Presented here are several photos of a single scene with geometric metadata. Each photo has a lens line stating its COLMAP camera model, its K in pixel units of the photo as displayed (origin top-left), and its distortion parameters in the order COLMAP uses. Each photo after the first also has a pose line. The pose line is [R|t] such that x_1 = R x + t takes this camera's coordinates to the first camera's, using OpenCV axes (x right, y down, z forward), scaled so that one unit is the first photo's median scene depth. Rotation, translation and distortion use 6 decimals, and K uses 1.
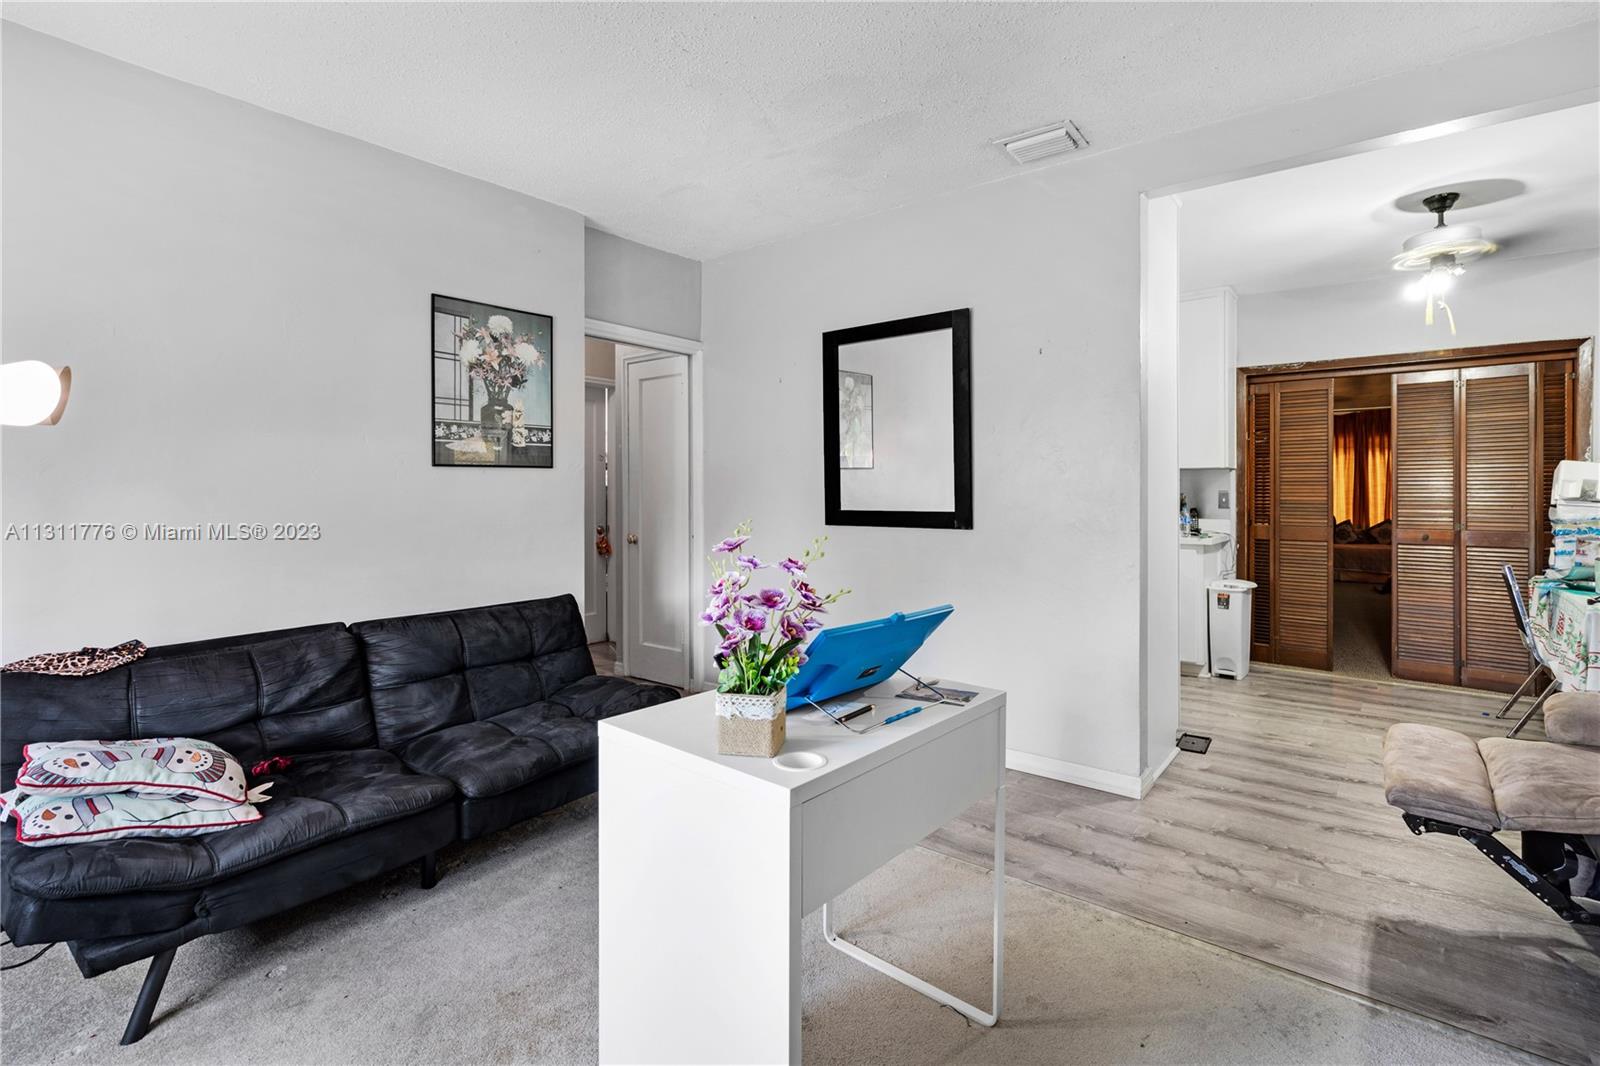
lens RADIAL K [[750.8, 0, 794.8], [0, 750.8, 498.9], [0, 0, 1]] dist [-0.002018, -0.000841]
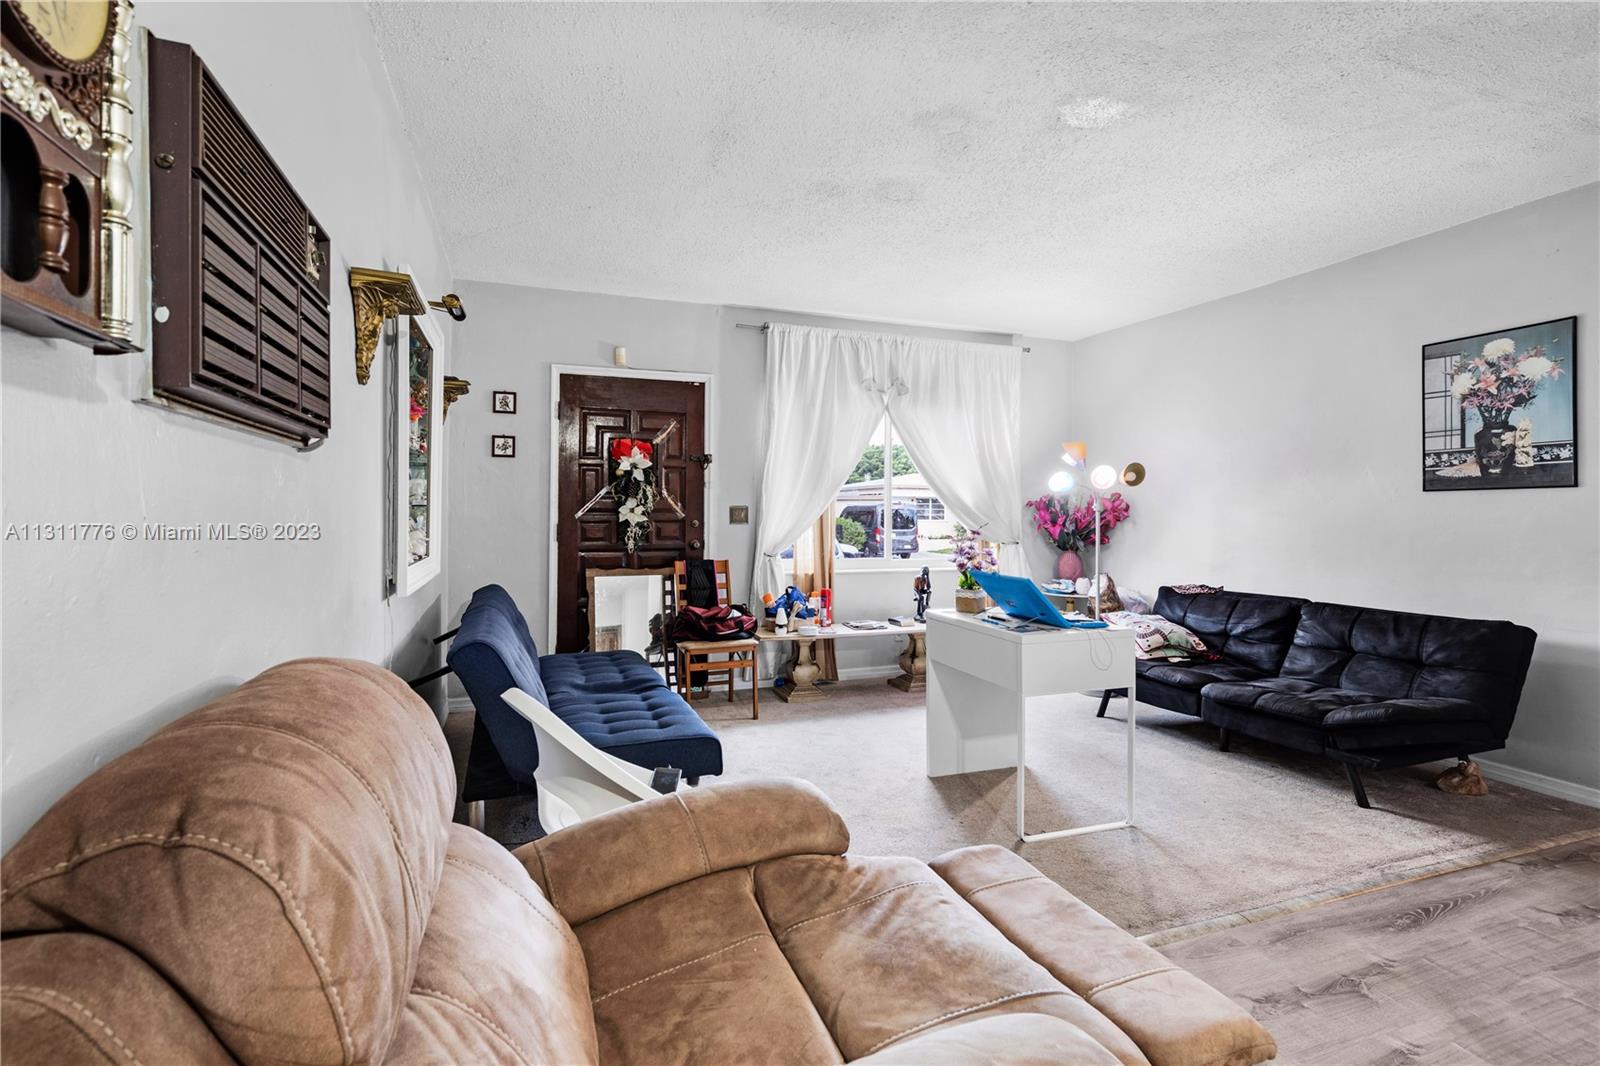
lens RADIAL K [[747.2, 0, 791.2], [0, 747.2, 520.9], [0, 0, 1]] dist [0.000694, 0.000863]
pose [[-0.516774, 0.012336, -0.856033, 0.998978], [-0.008233, 0.999778, 0.019378, -0.011590], [0.856082, 0.017062, -0.516558, 0.730130]]
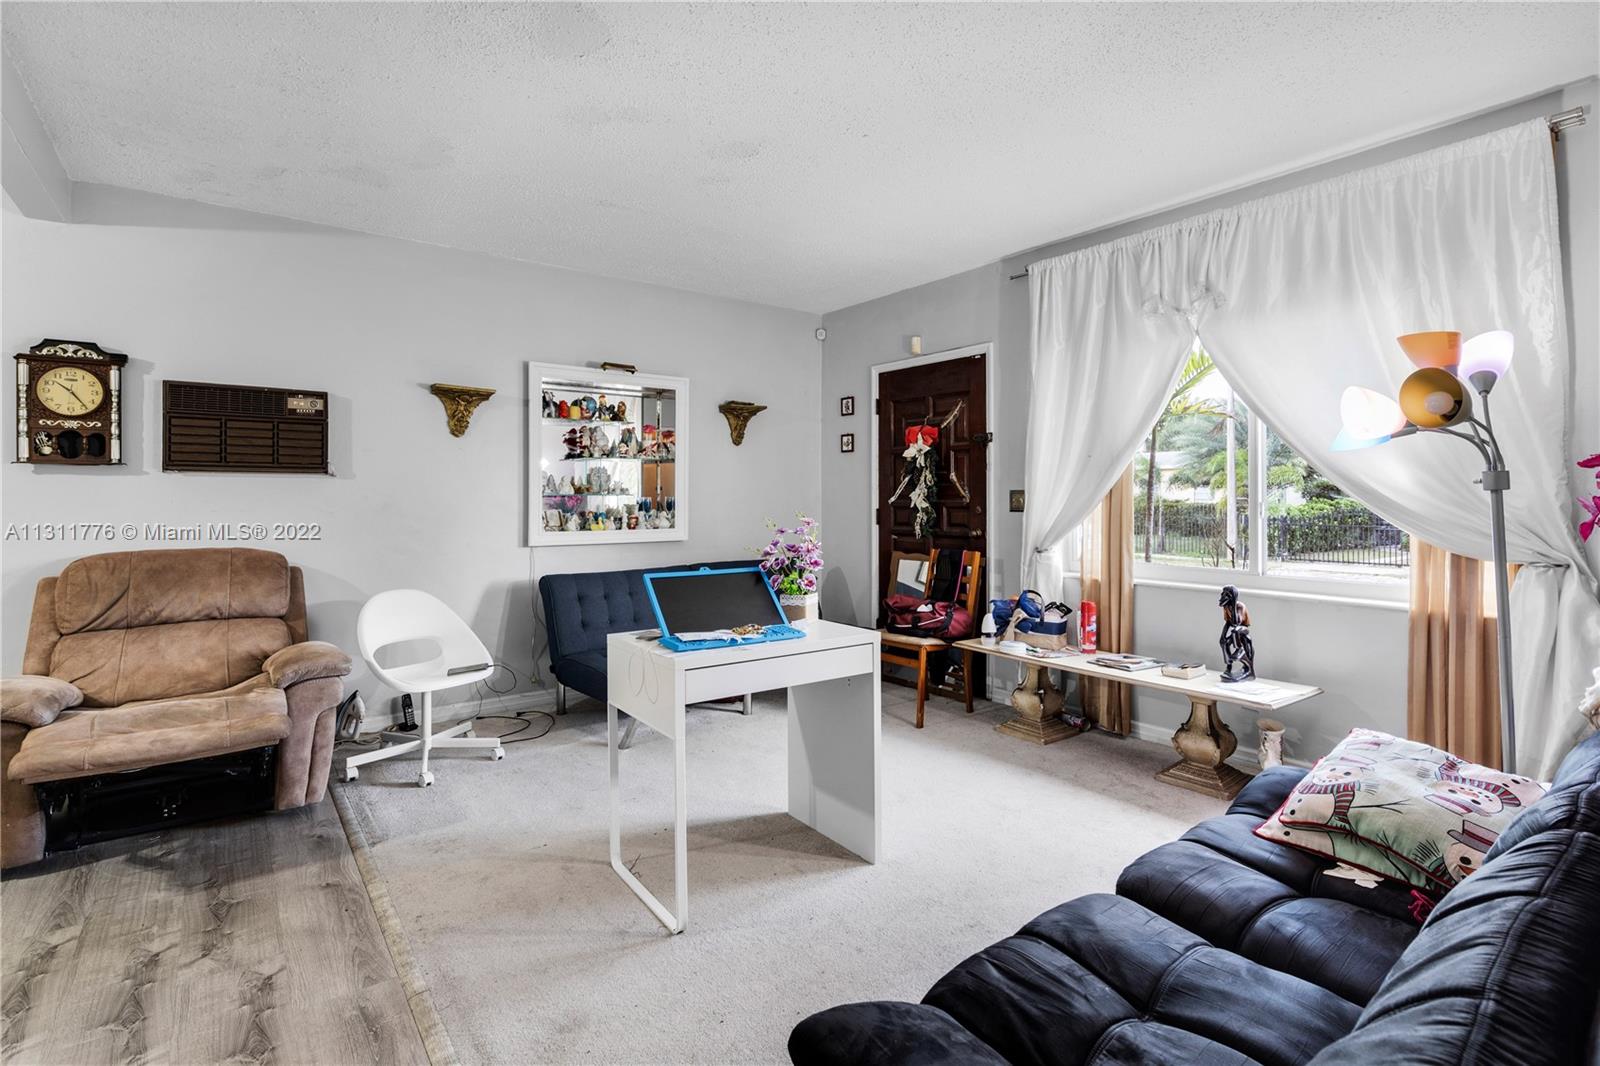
lens RADIAL K [[750.8, 0, 794.8], [0, 750.8, 498.9], [0, 0, 1]] dist [-0.002018, -0.000841]
pose [[-0.972037, 0.003173, 0.234806, -0.219664], [0.005525, 0.999941, 0.009359, -0.010446], [-0.234763, 0.010395, -0.971997, 1.216775]]
